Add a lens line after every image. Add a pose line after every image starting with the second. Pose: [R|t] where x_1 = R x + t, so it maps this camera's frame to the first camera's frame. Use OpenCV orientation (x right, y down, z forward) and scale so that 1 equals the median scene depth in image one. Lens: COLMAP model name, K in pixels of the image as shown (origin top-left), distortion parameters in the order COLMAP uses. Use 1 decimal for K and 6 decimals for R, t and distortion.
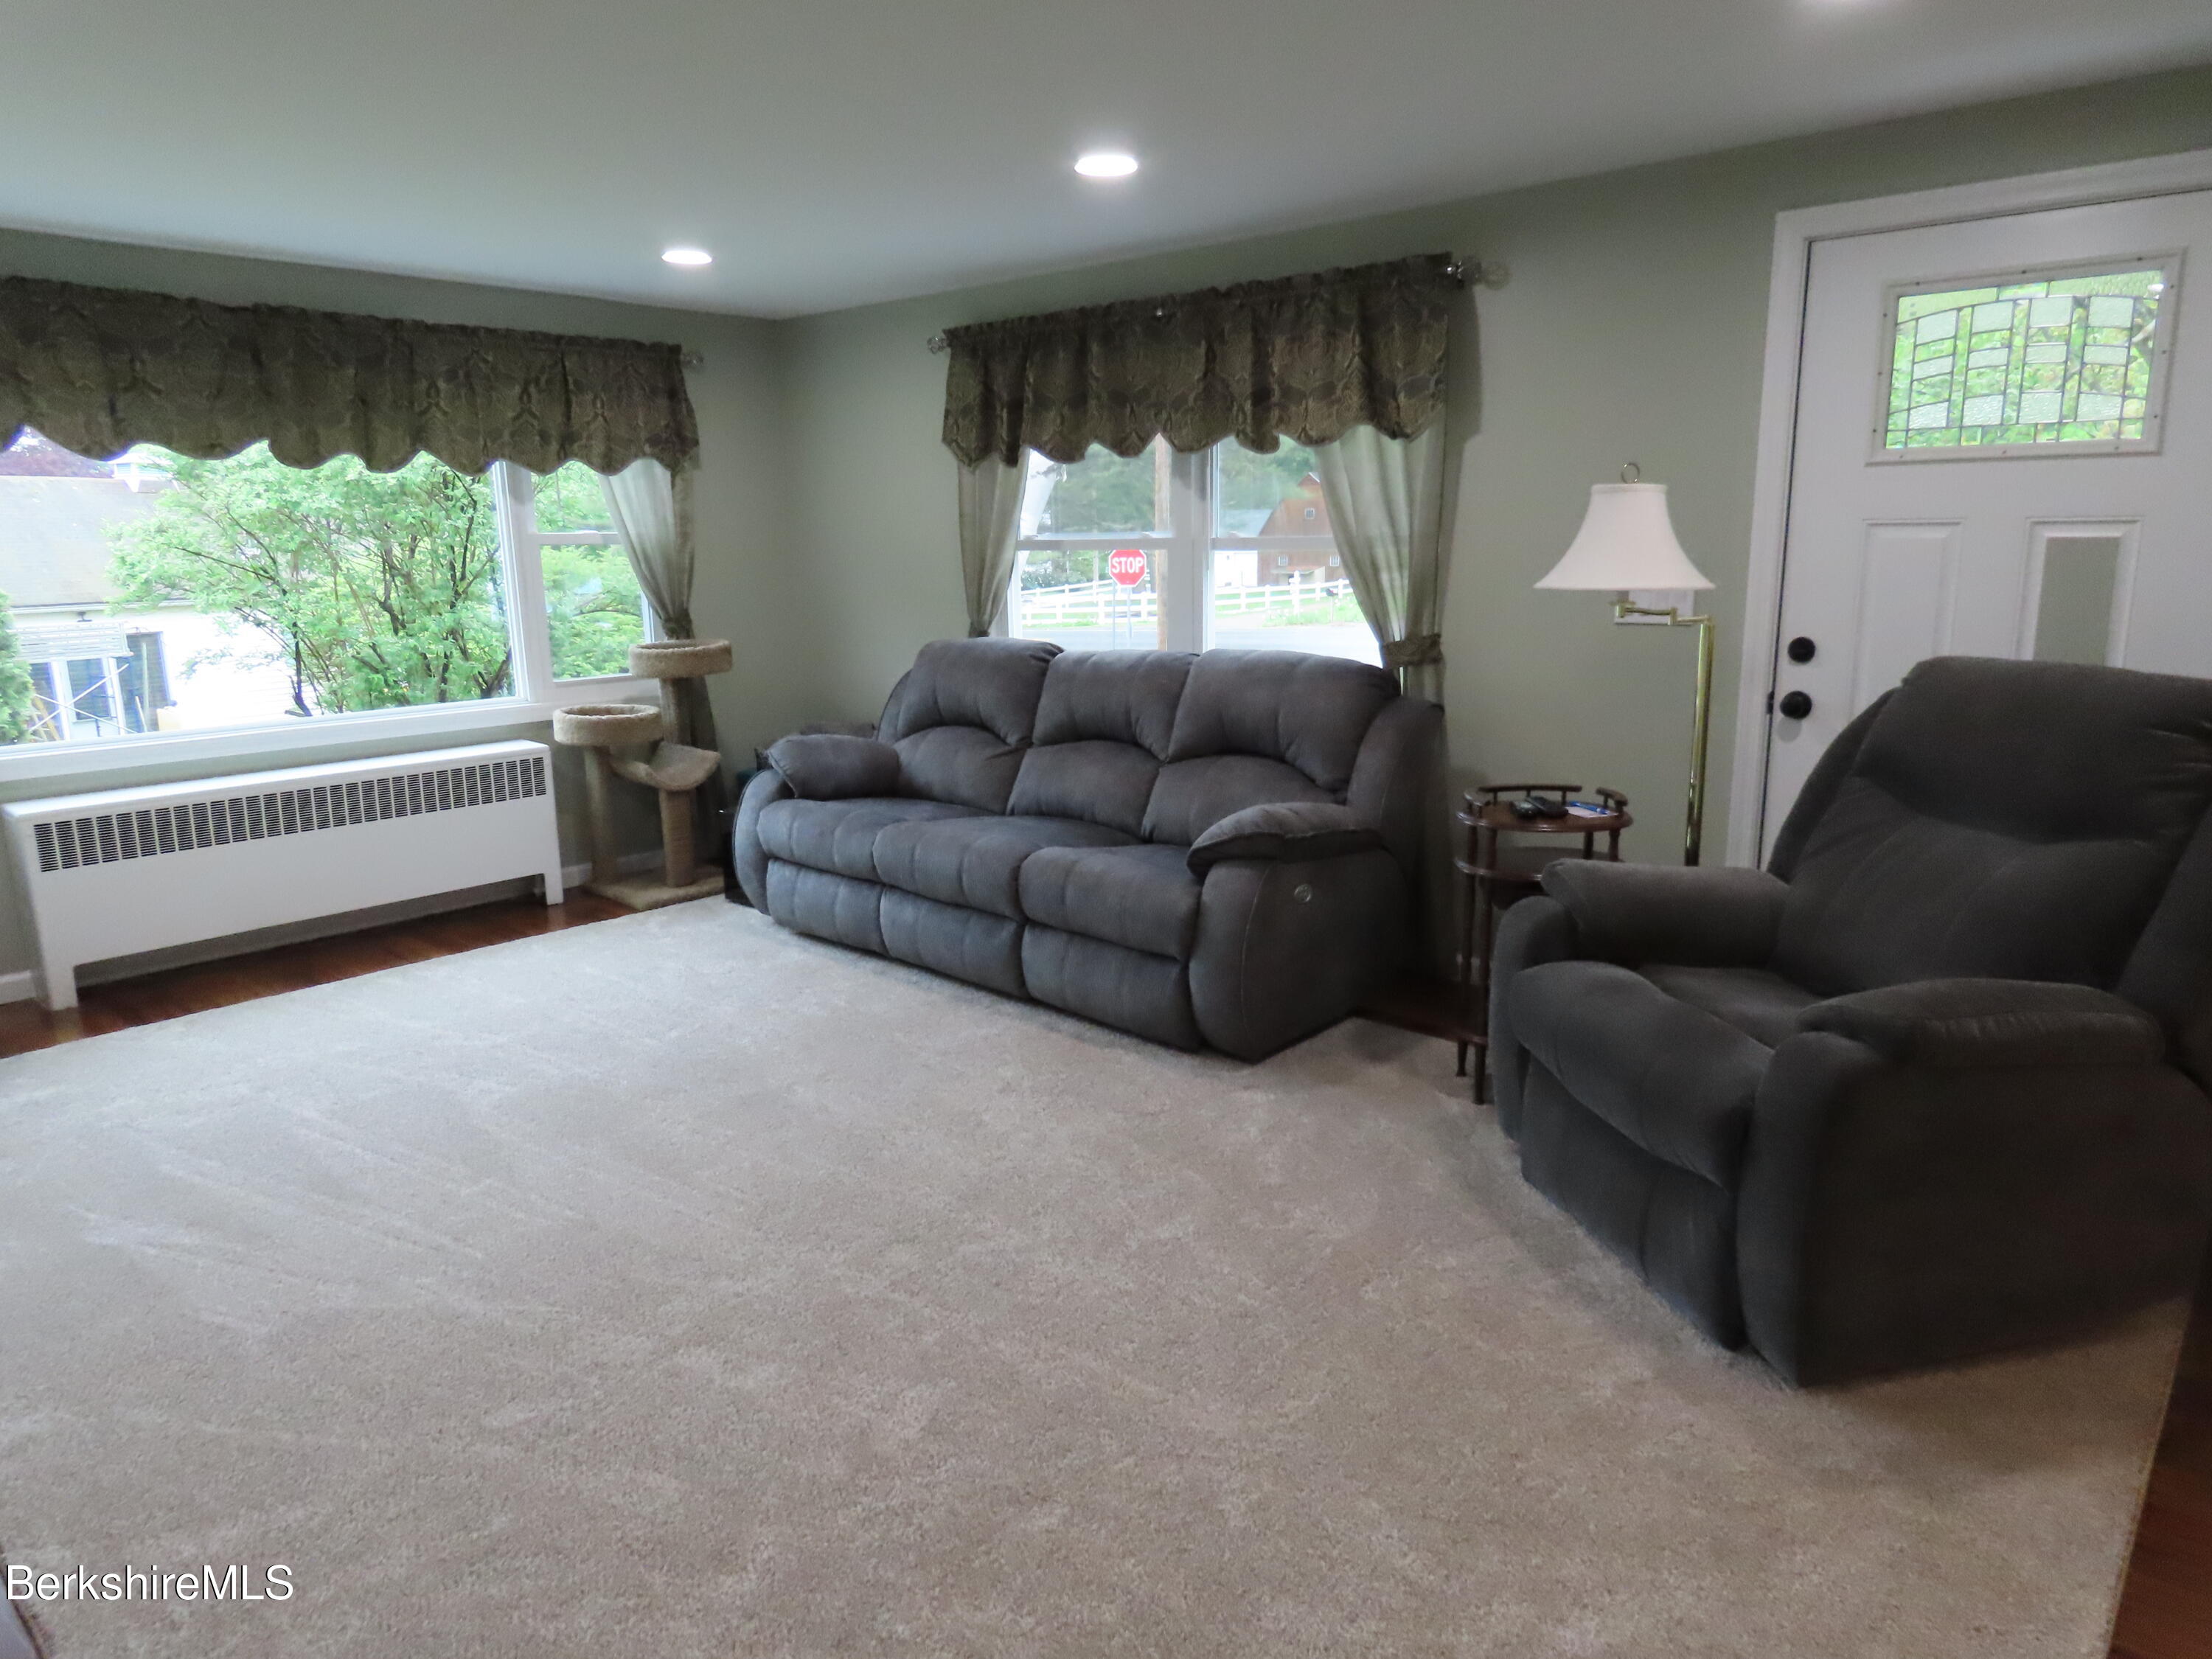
lens RADIAL K [[1394.9, 0, 1099.9], [0, 1394.9, 829.1], [0, 0, 1]] dist [-0.003053, 0.001821]
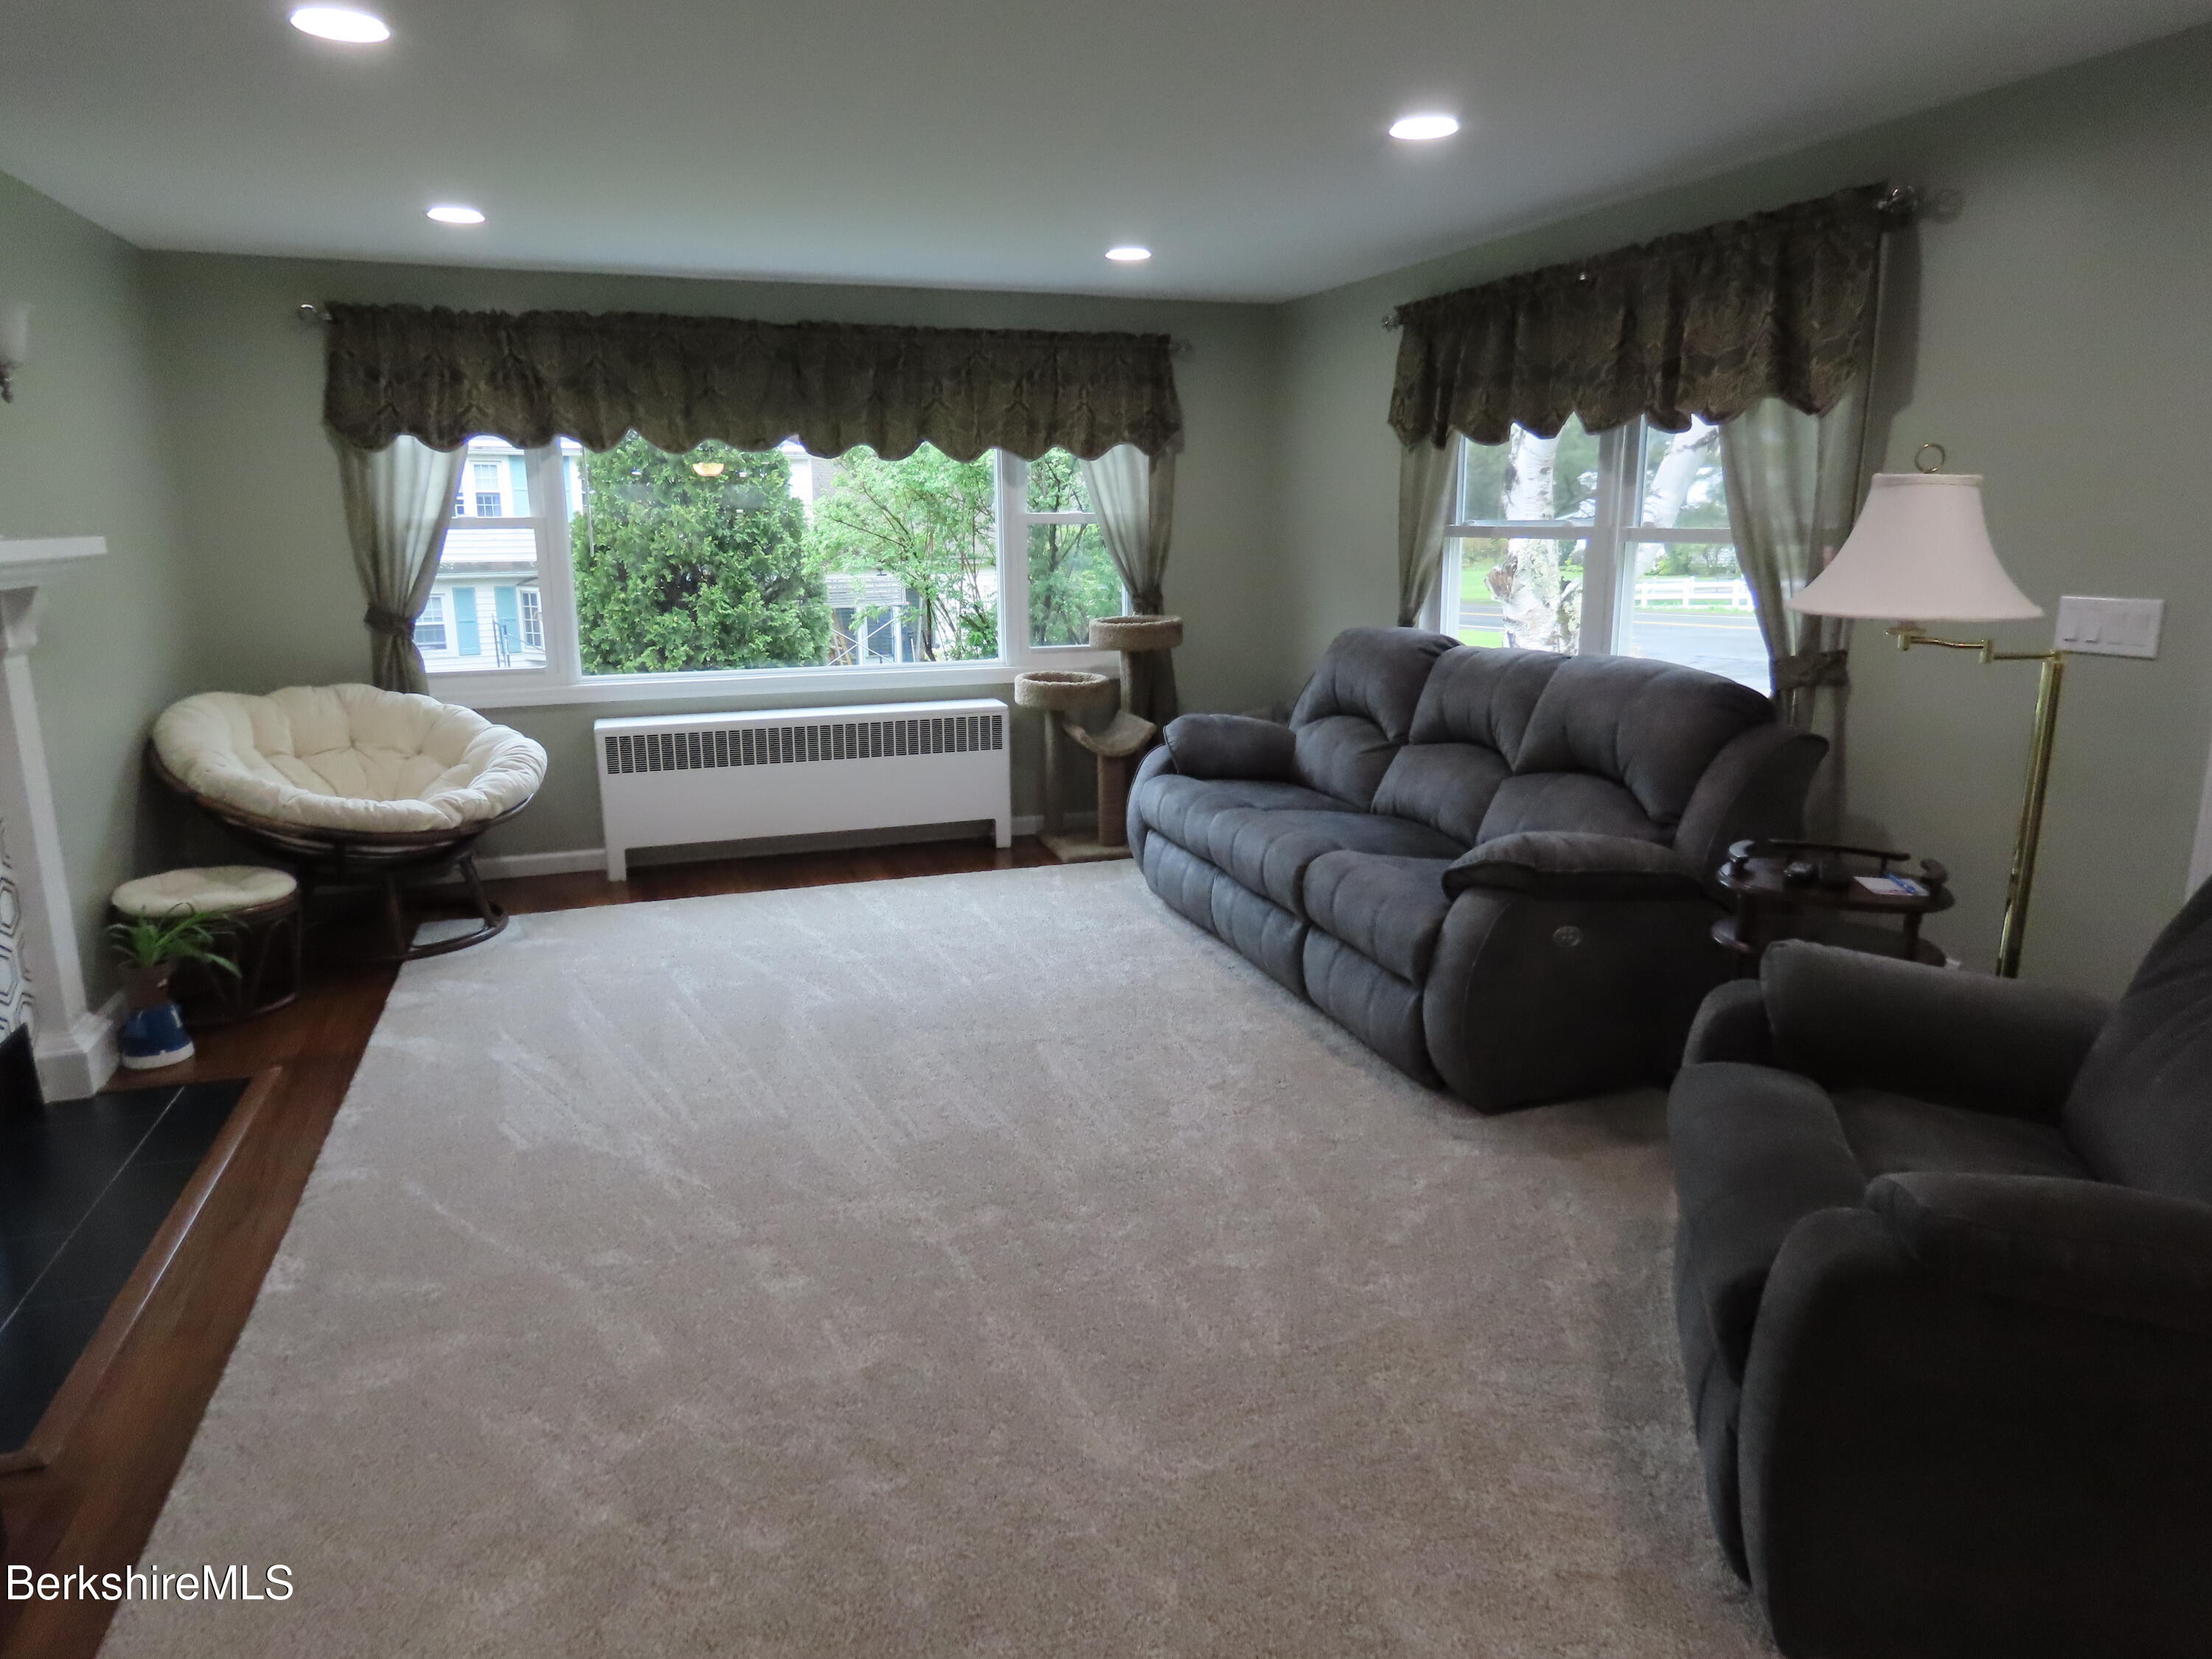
lens RADIAL K [[1391.2, 0, 1106.0], [0, 1391.2, 829.5], [0, 0, 1]] dist [-0.007712, -0.001705]
pose [[0.876673, 0.115751, -0.466955, 0.236242], [-0.106759, 0.993231, 0.045774, -0.024308], [0.469092, 0.009722, 0.883096, 0.068972]]
